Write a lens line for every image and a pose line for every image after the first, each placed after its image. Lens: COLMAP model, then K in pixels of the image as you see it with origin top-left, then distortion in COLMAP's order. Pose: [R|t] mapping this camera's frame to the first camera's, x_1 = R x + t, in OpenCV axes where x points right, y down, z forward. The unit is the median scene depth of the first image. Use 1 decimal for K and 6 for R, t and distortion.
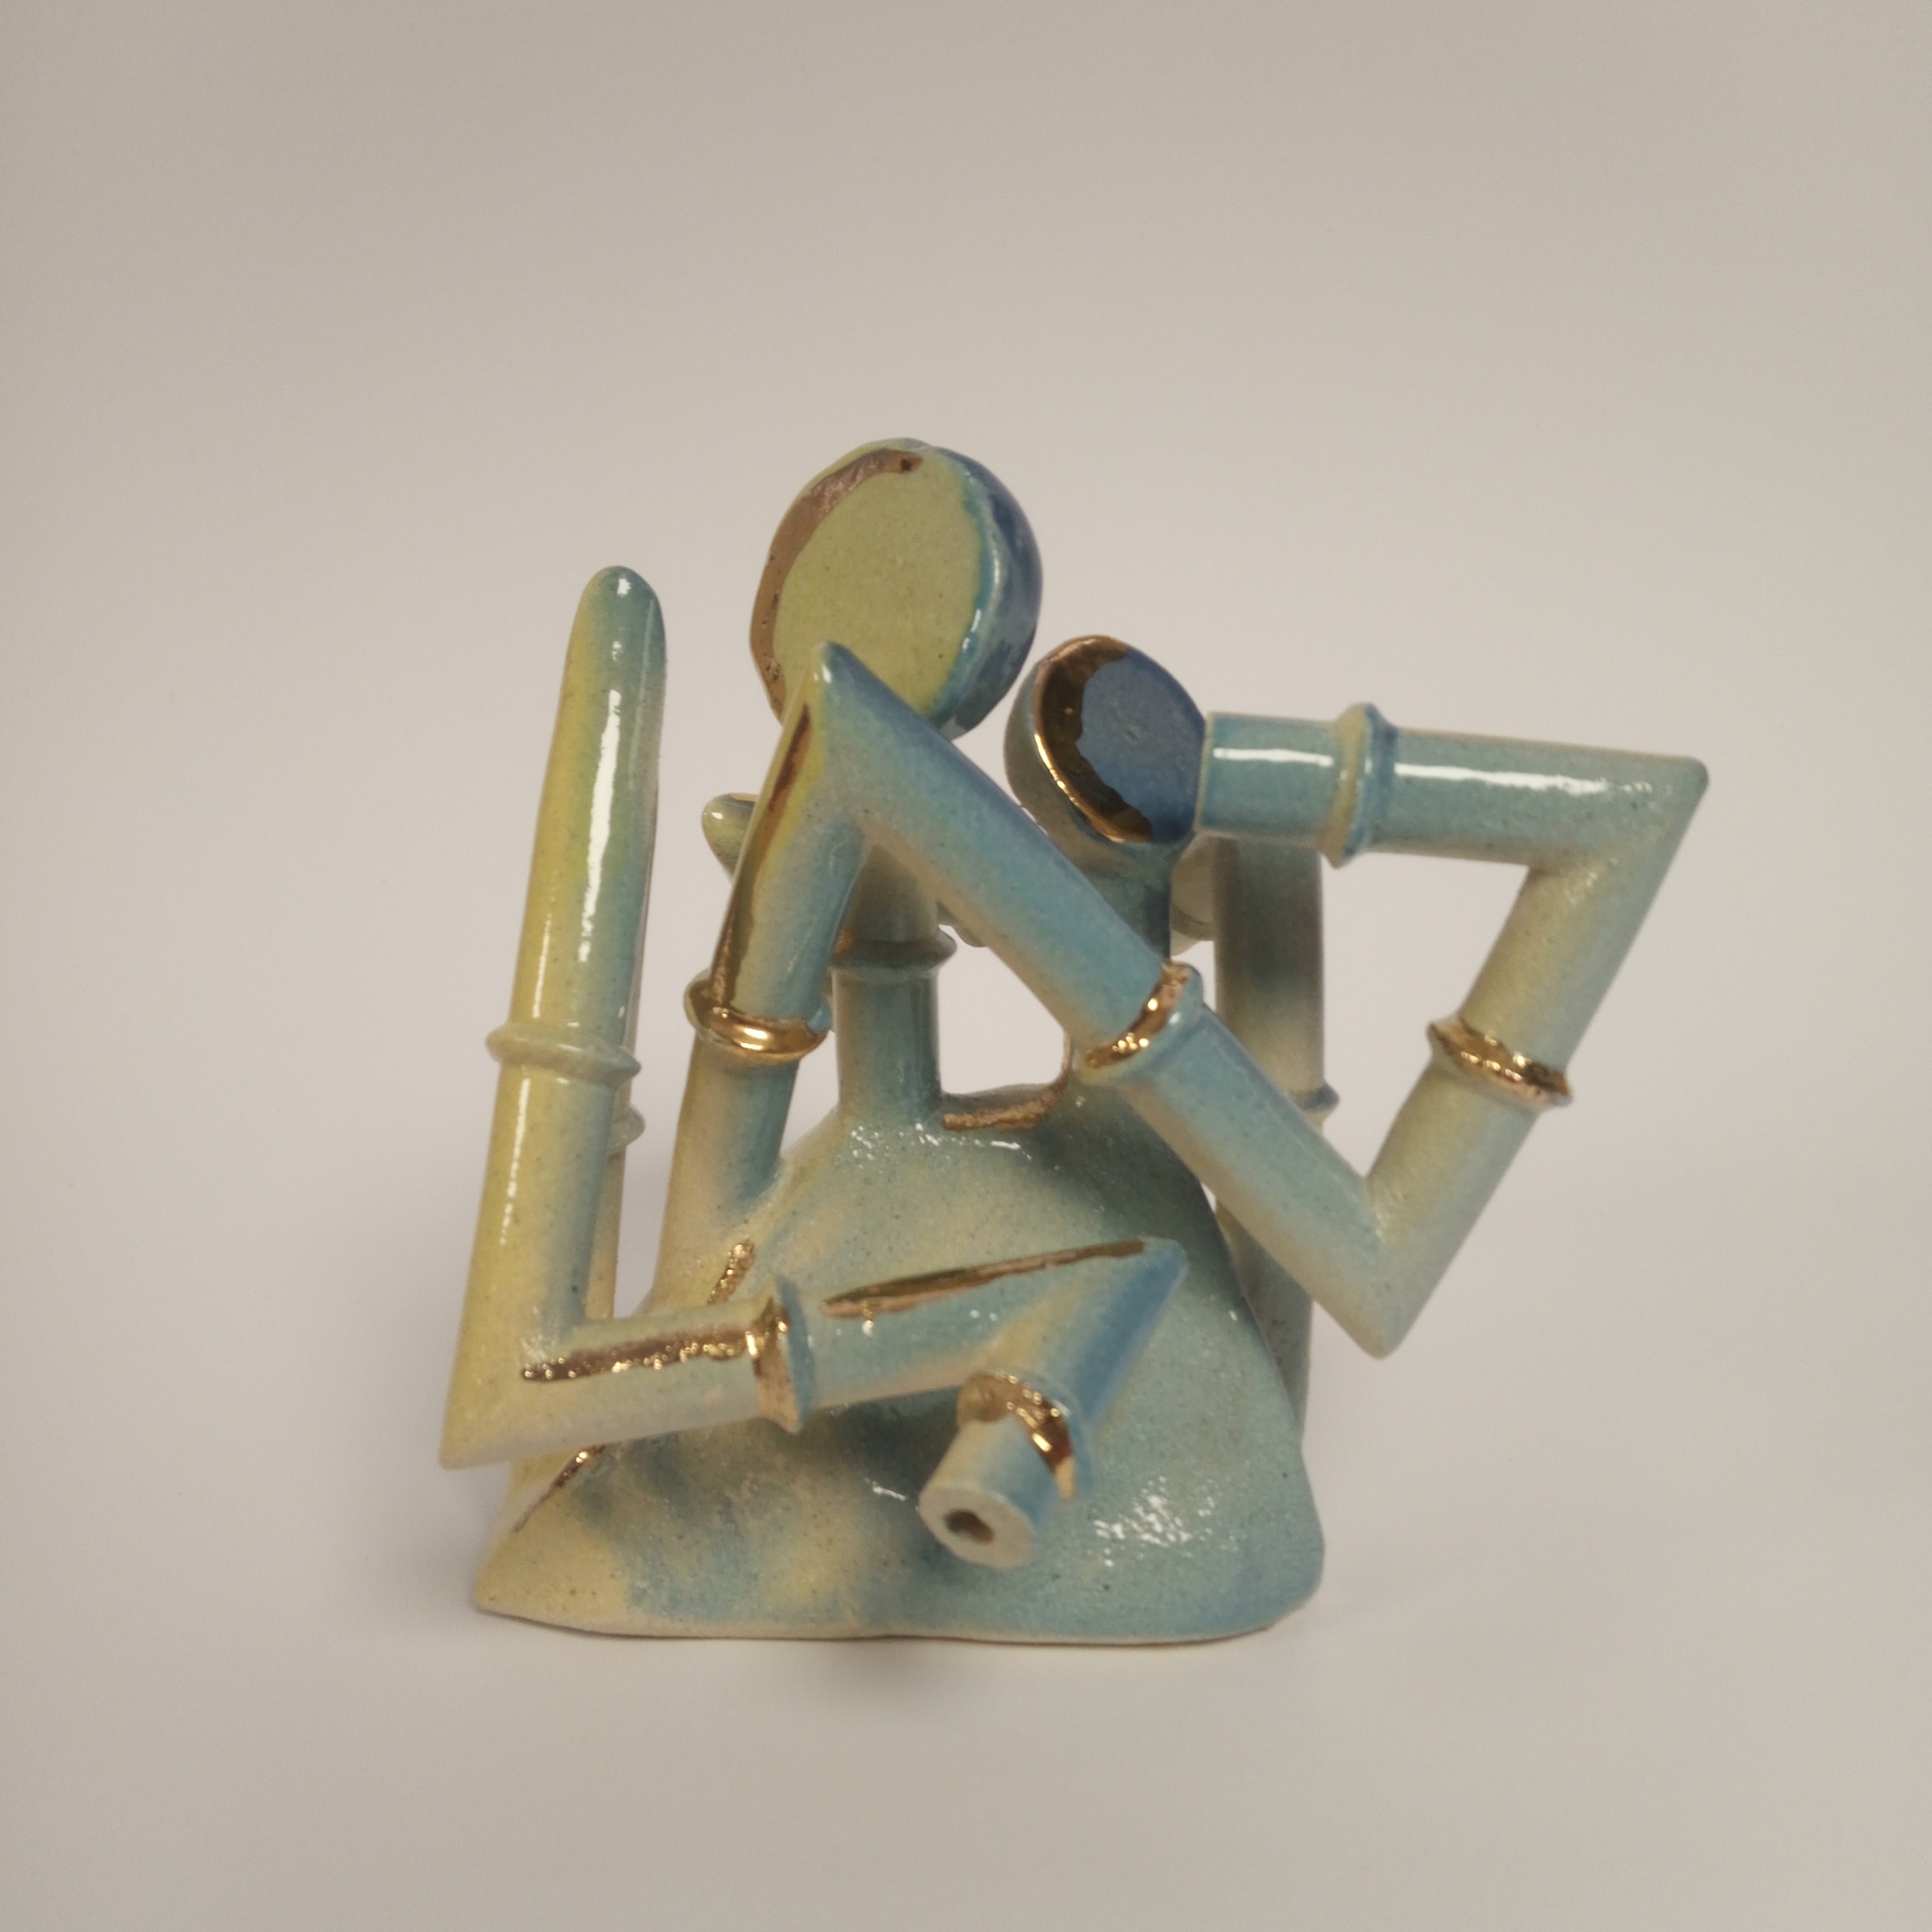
lens RADIAL K [[2103.4, 0, 966.0], [0, 2103.4, 966.0], [0, 0, 1]] dist [0.272418, -1.214526]
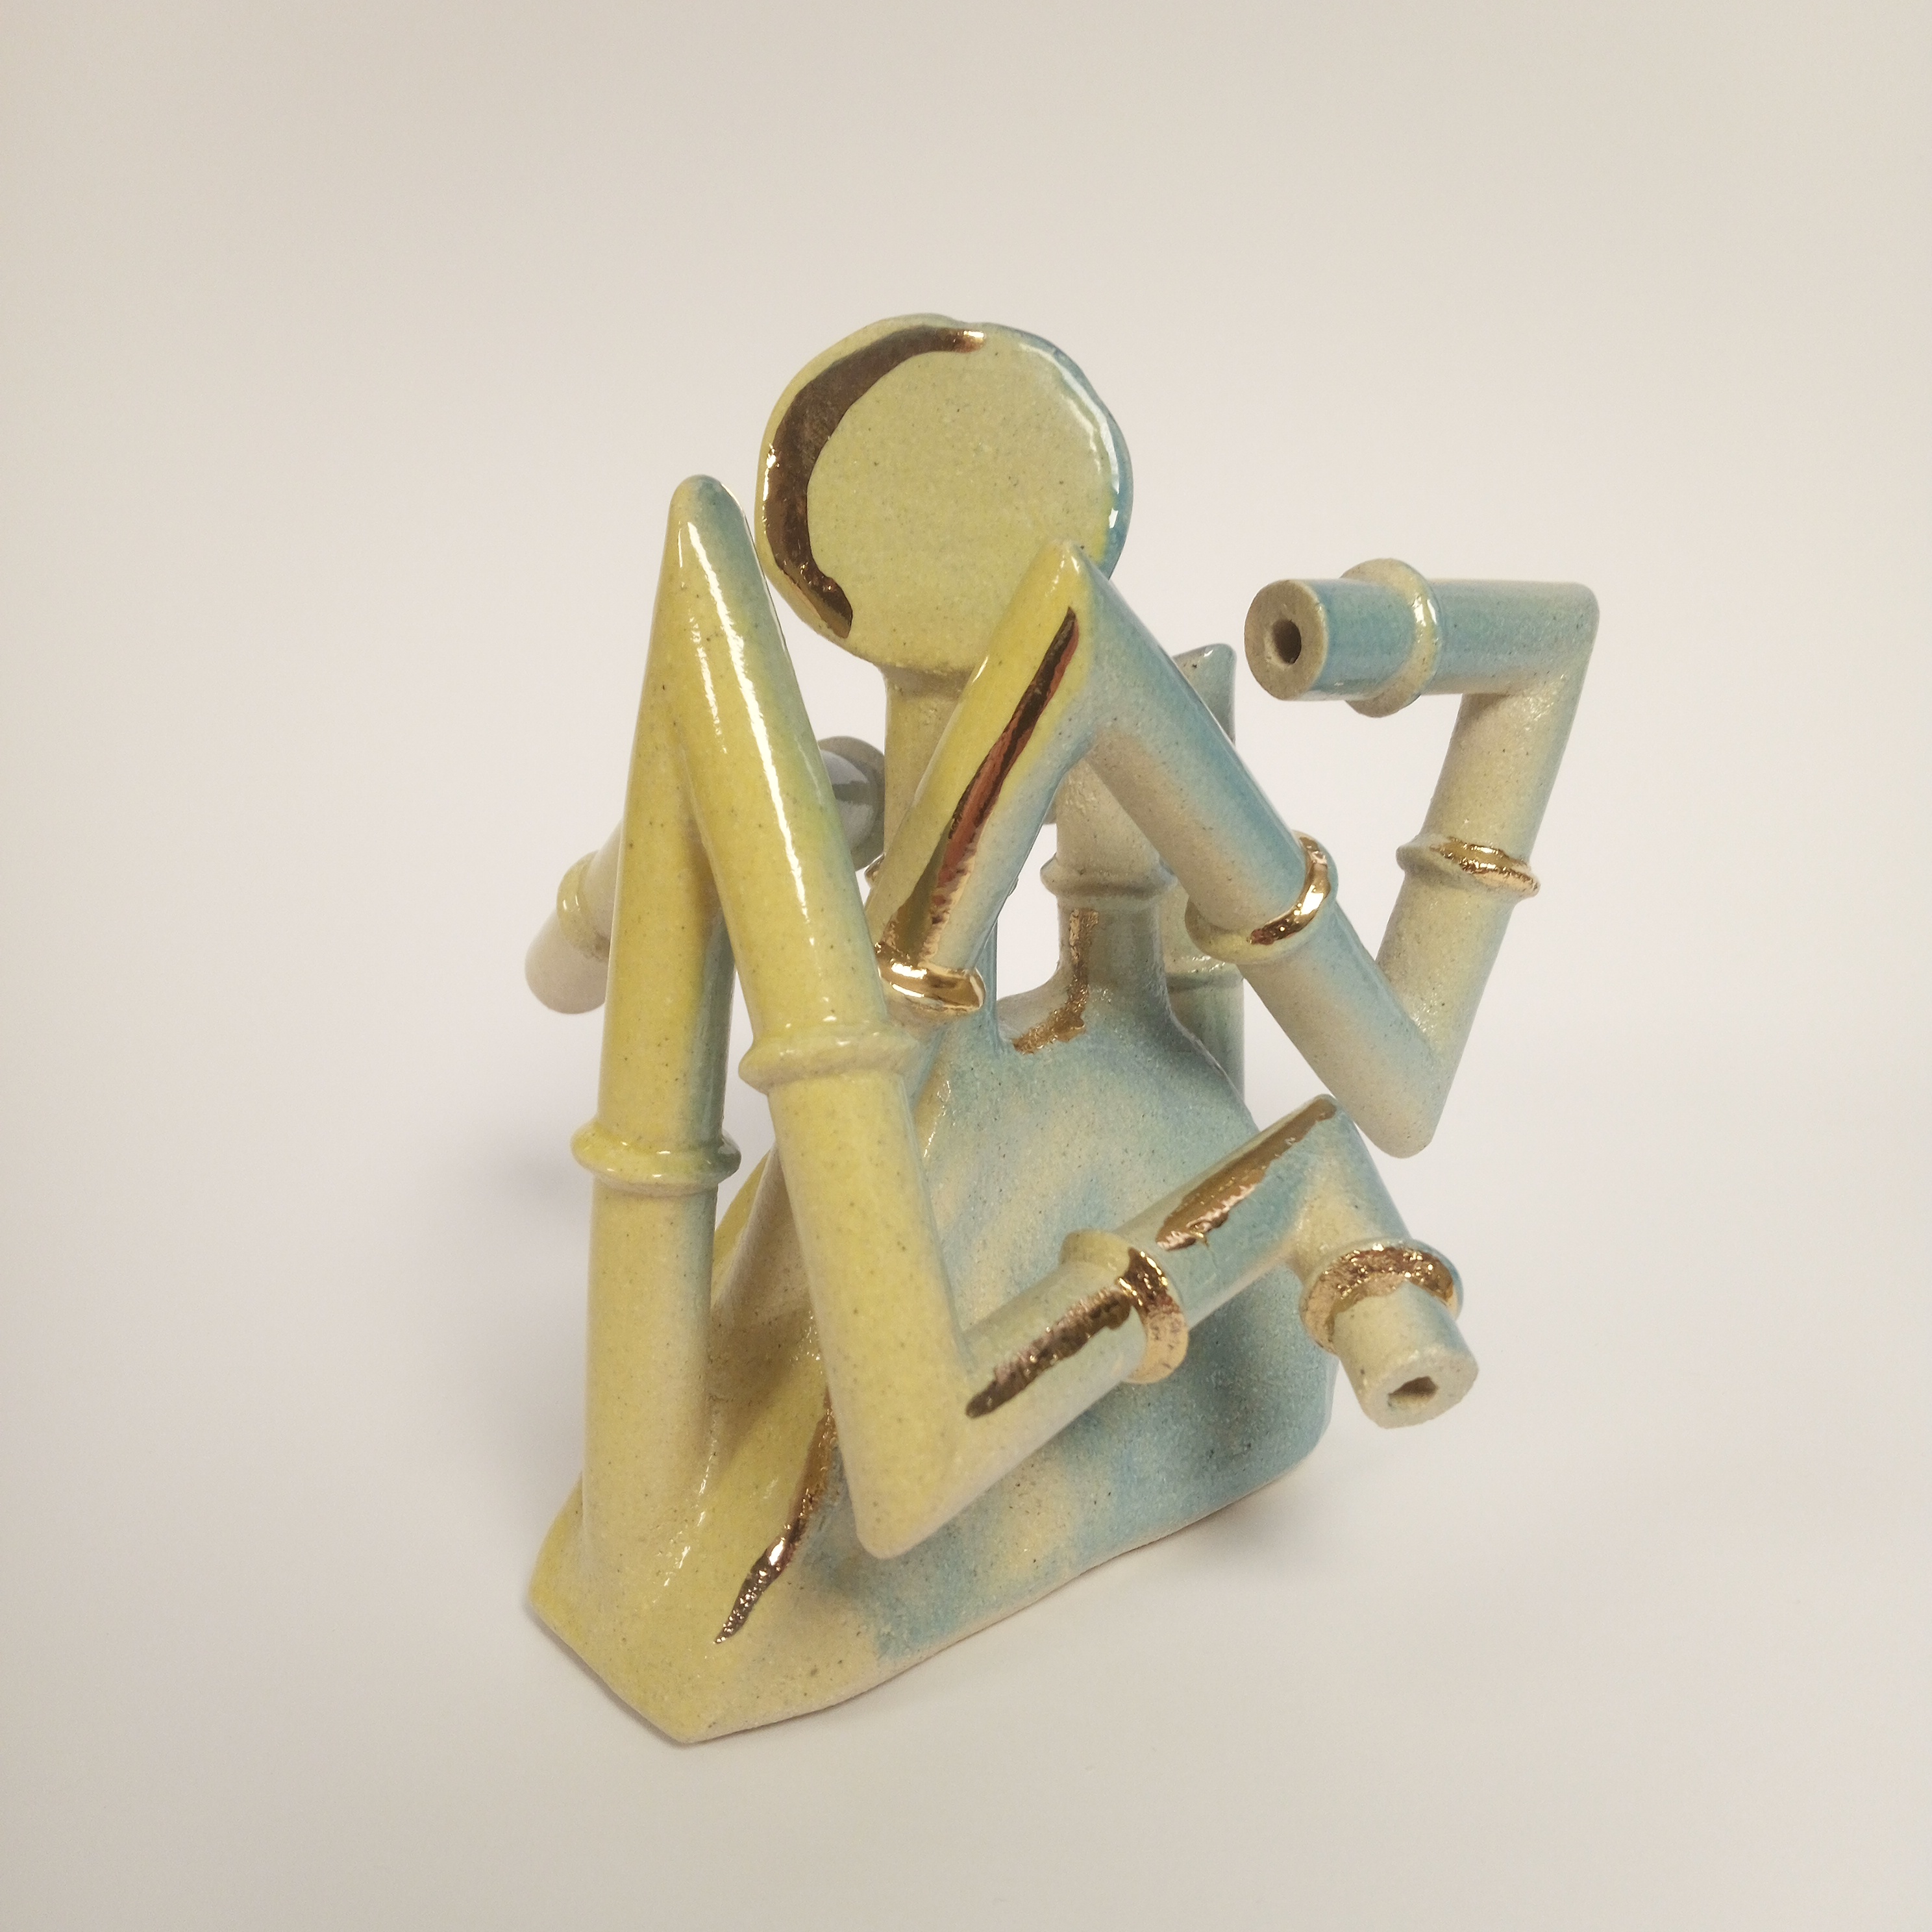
lens RADIAL K [[2103.4, 0, 966.0], [0, 2103.4, 966.0], [0, 0, 1]] dist [0.272418, -1.214526]
pose [[0.744540, -0.207075, 0.634650, -0.680154], [0.173826, 0.978017, 0.115186, -0.081839], [-0.644550, 0.024558, 0.764167, 0.316190]]
